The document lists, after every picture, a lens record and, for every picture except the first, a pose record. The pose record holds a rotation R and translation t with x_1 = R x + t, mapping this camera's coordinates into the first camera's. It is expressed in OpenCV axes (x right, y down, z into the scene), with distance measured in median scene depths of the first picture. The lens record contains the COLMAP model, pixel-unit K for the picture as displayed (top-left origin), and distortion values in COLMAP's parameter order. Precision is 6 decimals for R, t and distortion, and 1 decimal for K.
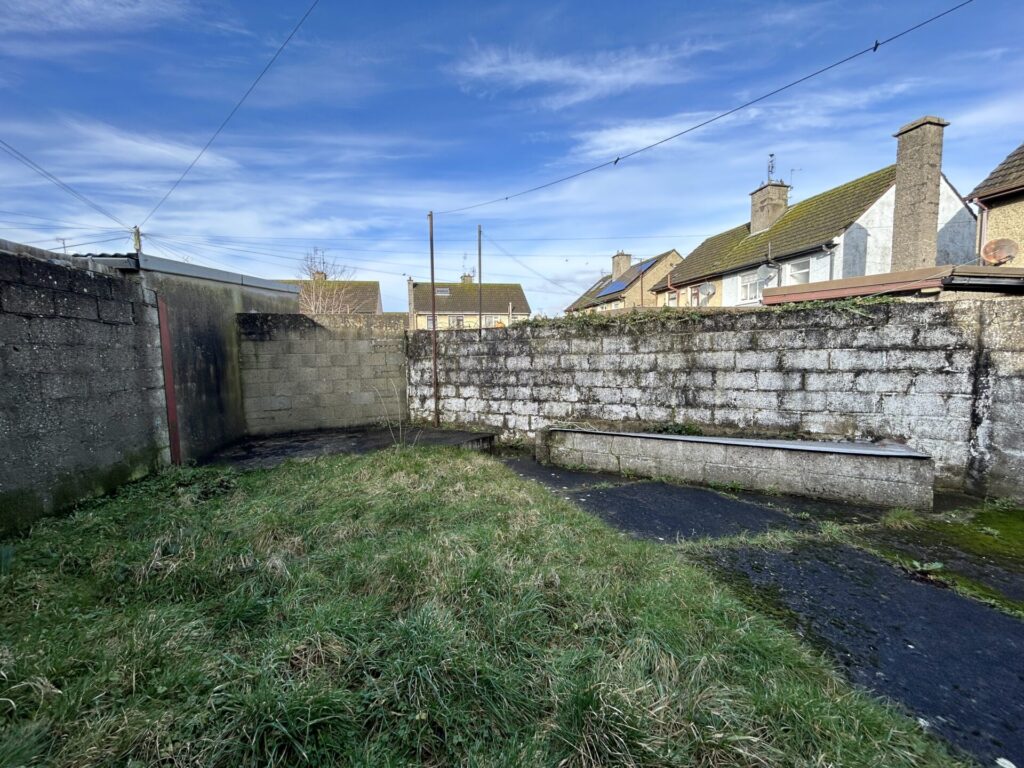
lens RADIAL K [[413.8, 0, 509.7], [0, 413.8, 387.9], [0, 0, 1]] dist [0.002137, 0.000385]
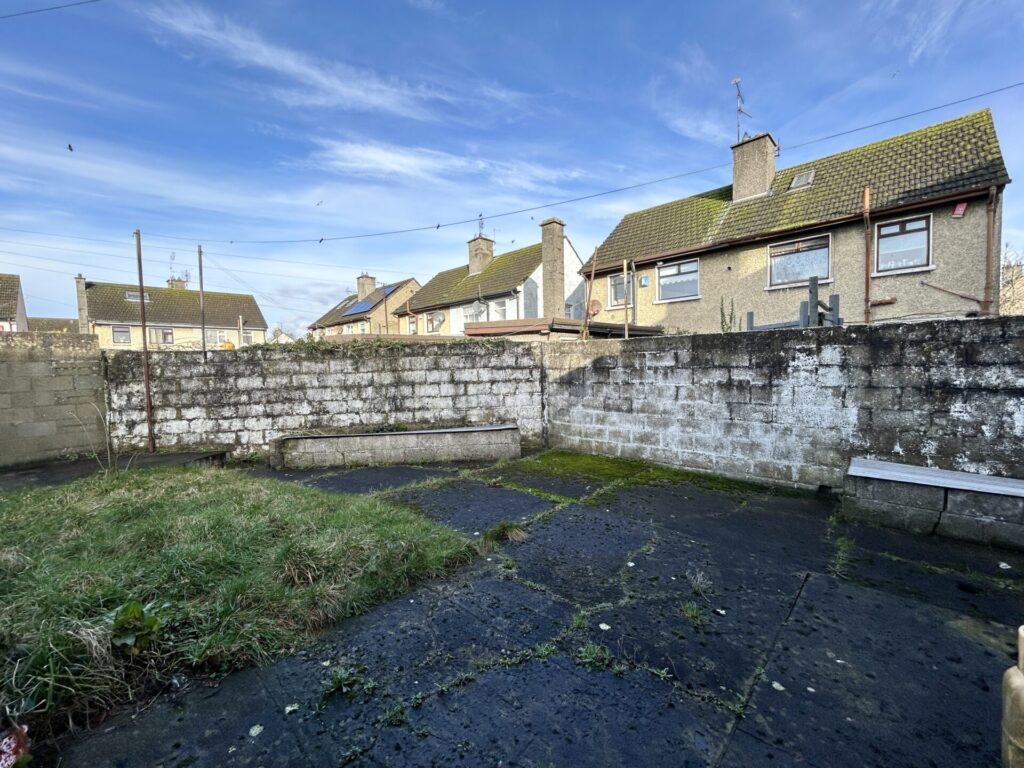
lens RADIAL K [[413.8, 0, 509.7], [0, 413.8, 387.9], [0, 0, 1]] dist [0.002137, 0.000385]
pose [[0.839911, -0.035396, 0.541568, 0.005078], [0.058466, 0.997965, -0.025448, 0.022330], [-0.539565, 0.053038, 0.840272, -0.311652]]
